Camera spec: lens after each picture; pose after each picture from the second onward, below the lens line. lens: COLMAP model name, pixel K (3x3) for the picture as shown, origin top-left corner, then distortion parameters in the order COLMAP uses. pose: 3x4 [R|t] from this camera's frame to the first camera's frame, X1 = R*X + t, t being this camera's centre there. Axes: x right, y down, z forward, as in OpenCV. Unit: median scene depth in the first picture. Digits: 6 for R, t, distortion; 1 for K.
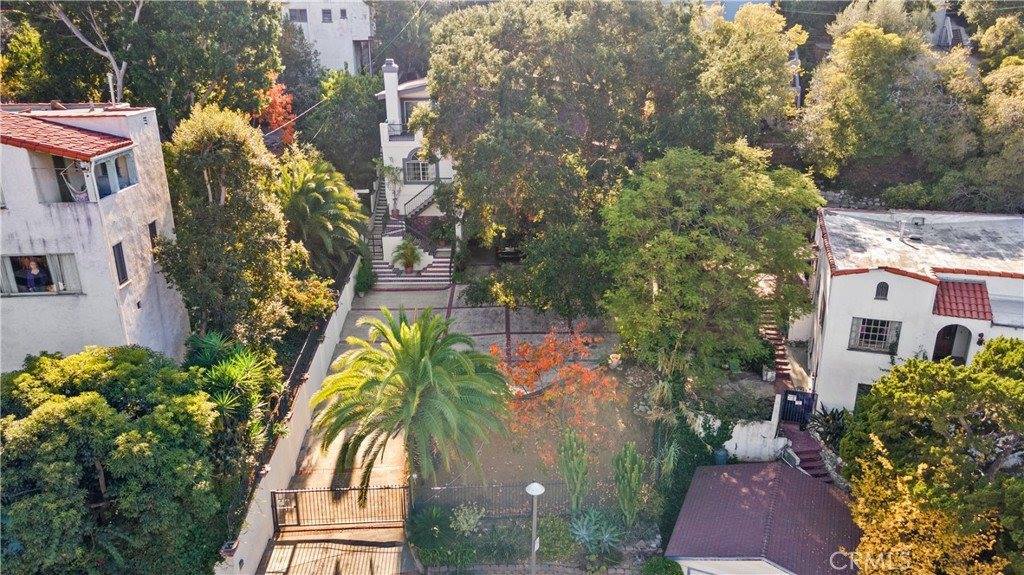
lens RADIAL K [[725.5, 0, 509.8], [0, 725.5, 288.7], [0, 0, 1]] dist [0.043029, -0.000054]
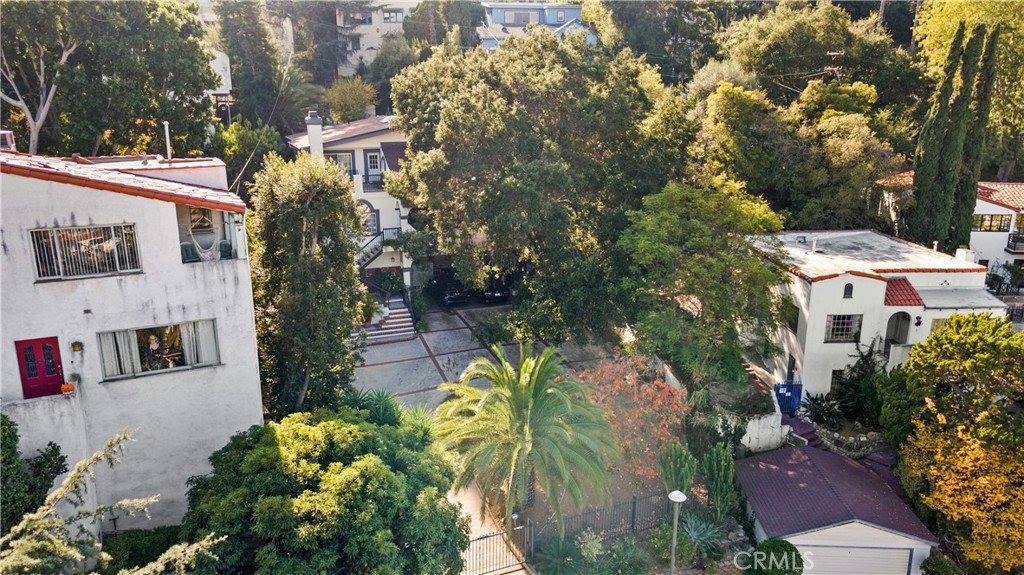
lens RADIAL K [[725.5, 0, 509.8], [0, 725.5, 288.7], [0, 0, 1]] dist [0.043029, -0.000054]
pose [[0.933116, -0.086420, 0.349036, -0.437918], [0.112843, 0.992031, -0.056053, 0.004196], [-0.341411, 0.091690, 0.935431, 0.044599]]
